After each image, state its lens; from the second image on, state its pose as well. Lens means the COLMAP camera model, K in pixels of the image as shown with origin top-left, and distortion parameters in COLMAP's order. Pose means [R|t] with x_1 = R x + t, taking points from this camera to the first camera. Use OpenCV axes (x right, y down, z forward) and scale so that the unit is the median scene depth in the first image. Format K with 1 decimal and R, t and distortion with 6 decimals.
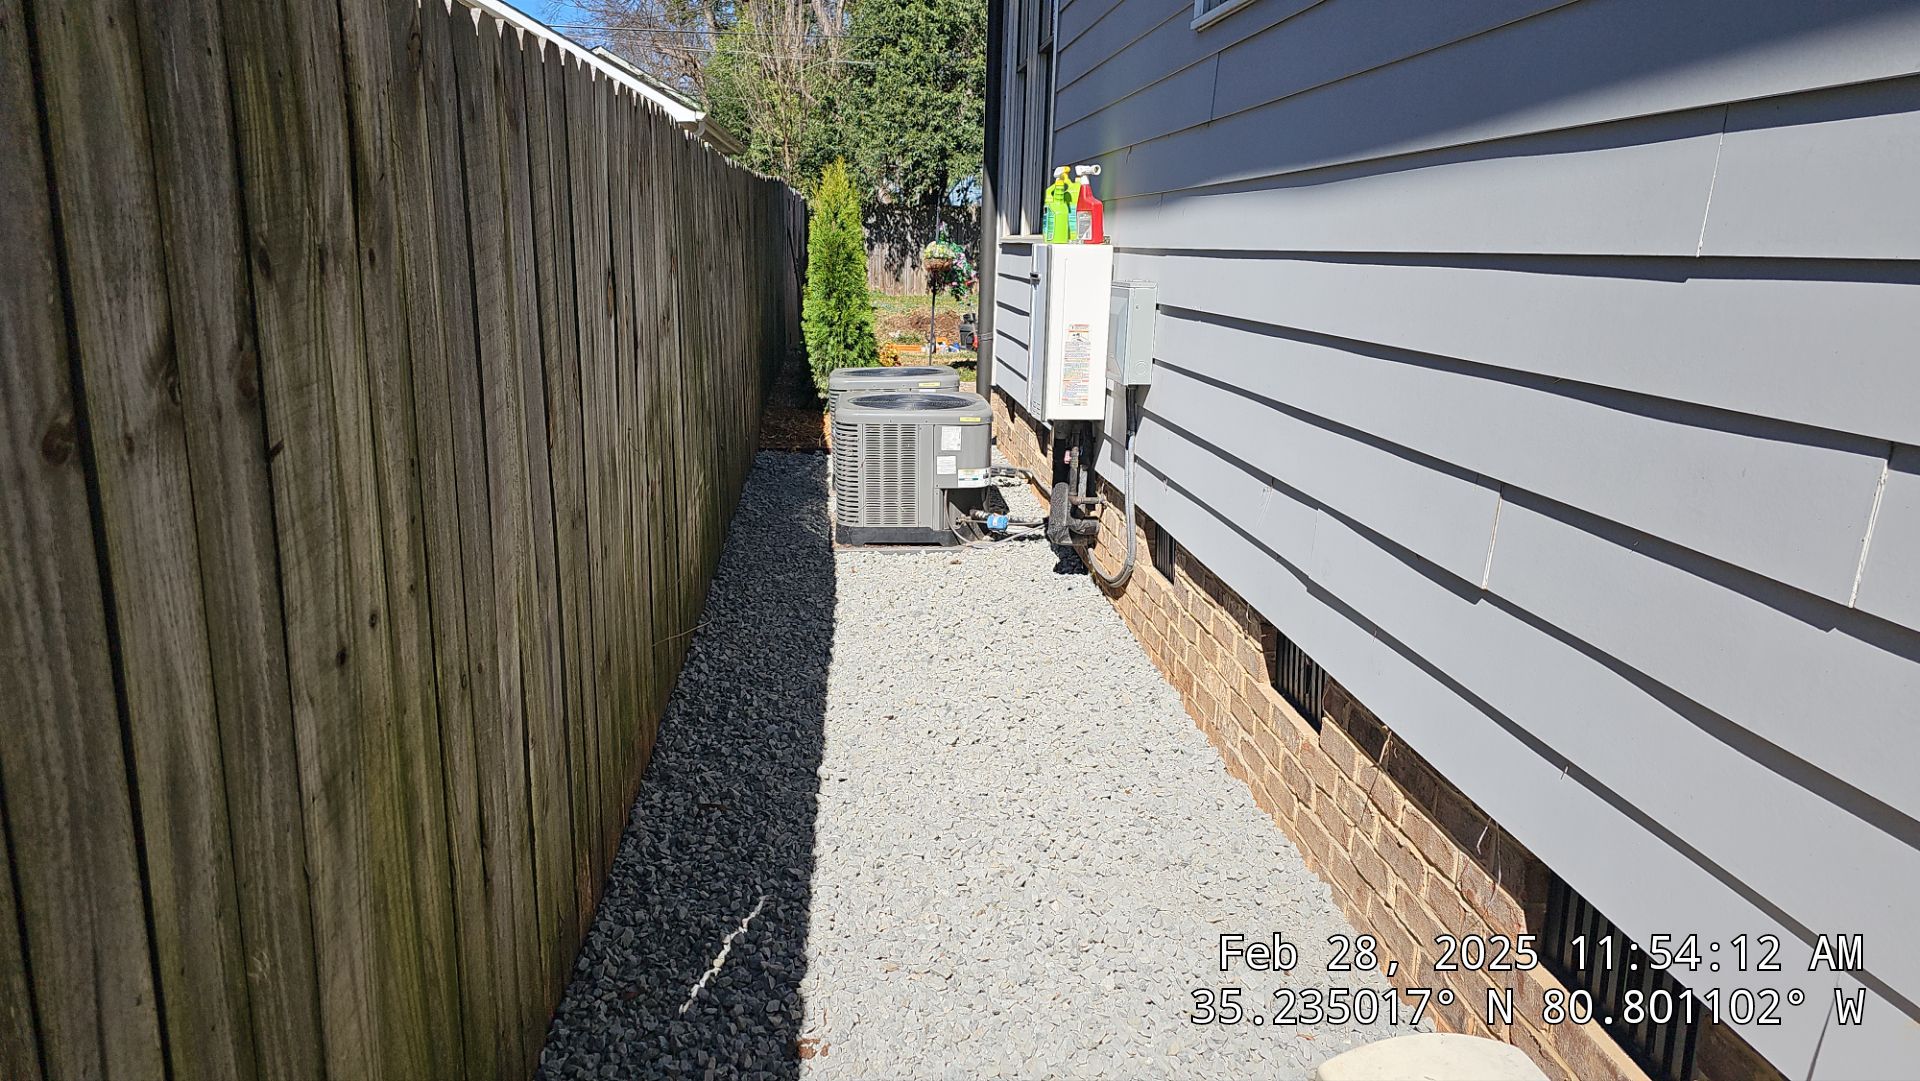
lens RADIAL K [[1277.0, 0, 960.0], [0, 1277.0, 540.5], [0, 0, 1]] dist [0.057282, -0.052419]
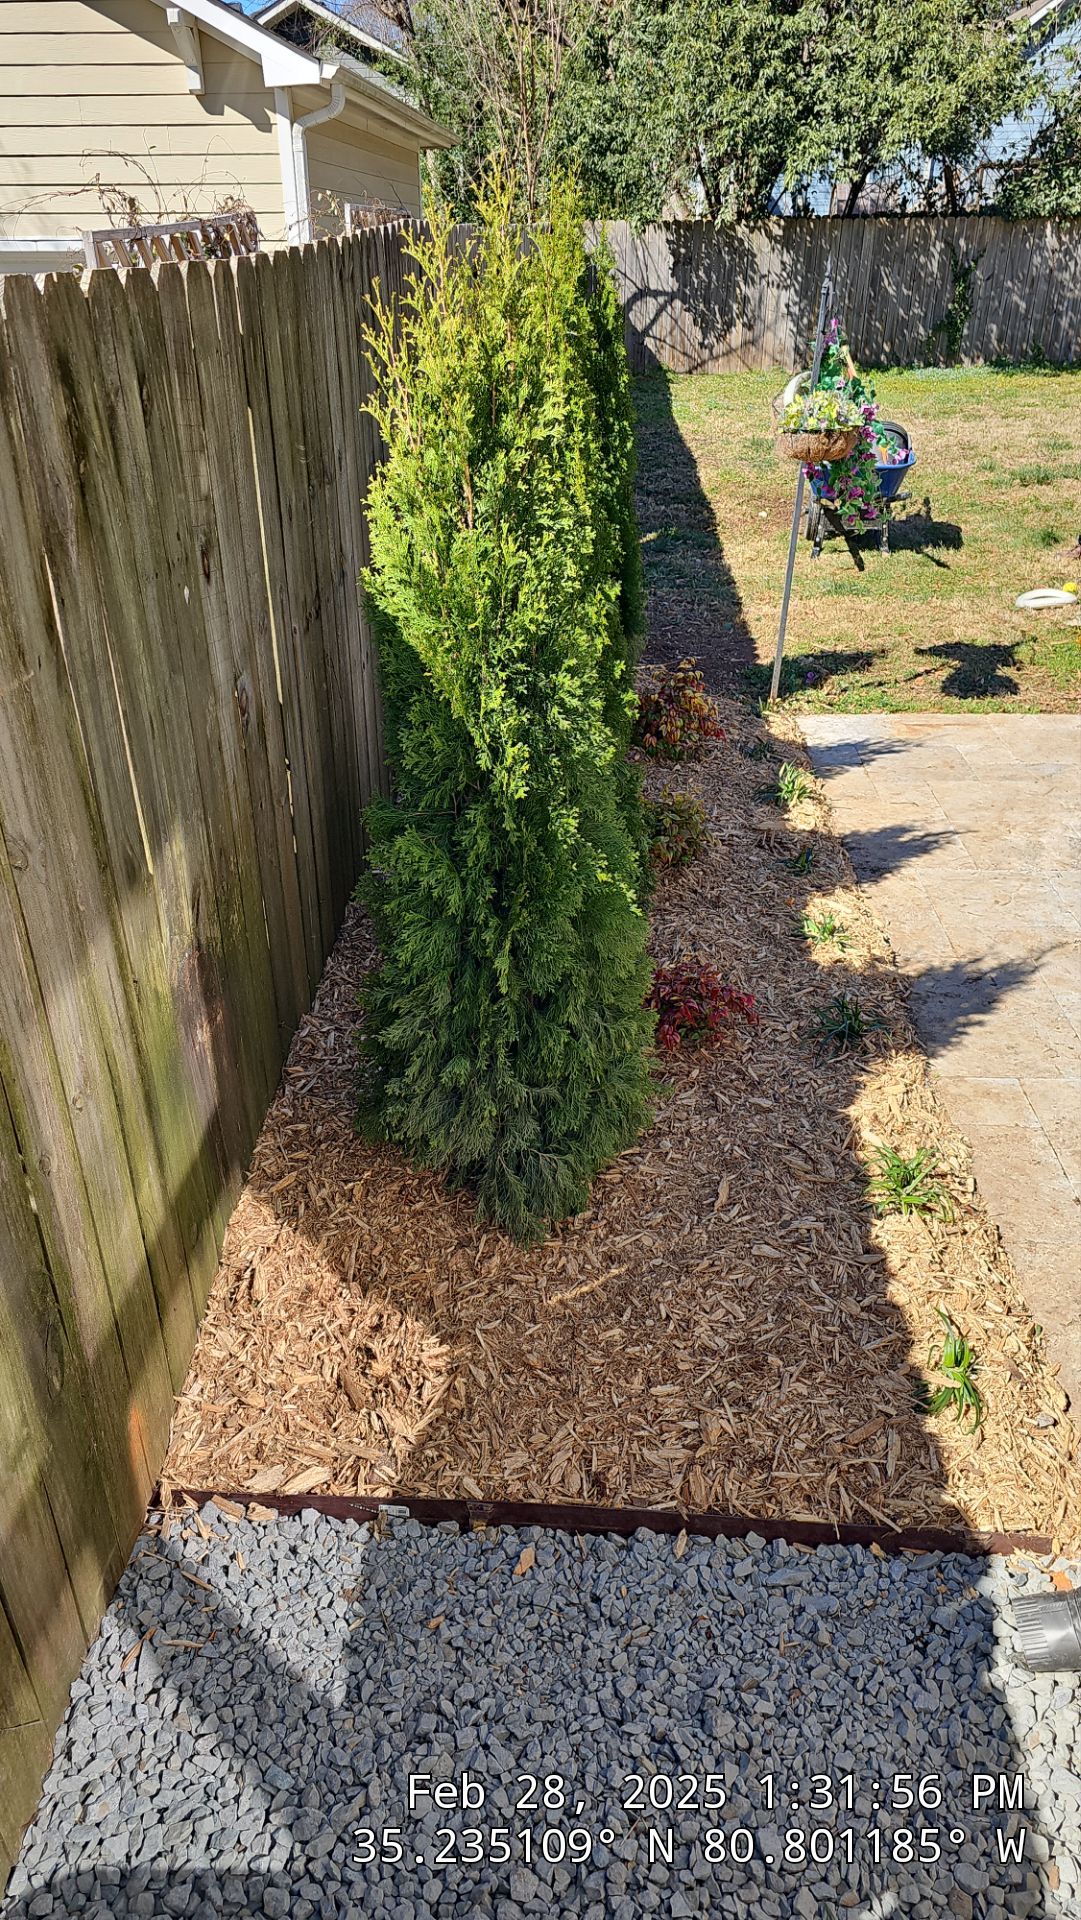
lens RADIAL K [[1281.2, 0, 544.8], [0, 1281.2, 946.9], [0, 0, 1]] dist [0.064931, -0.061806]
pose [[0.988676, 0.040056, -0.144622, -0.195028], [-0.000543, 0.964667, 0.263471, -0.946165], [0.150066, -0.260409, 0.953765, 3.117895]]
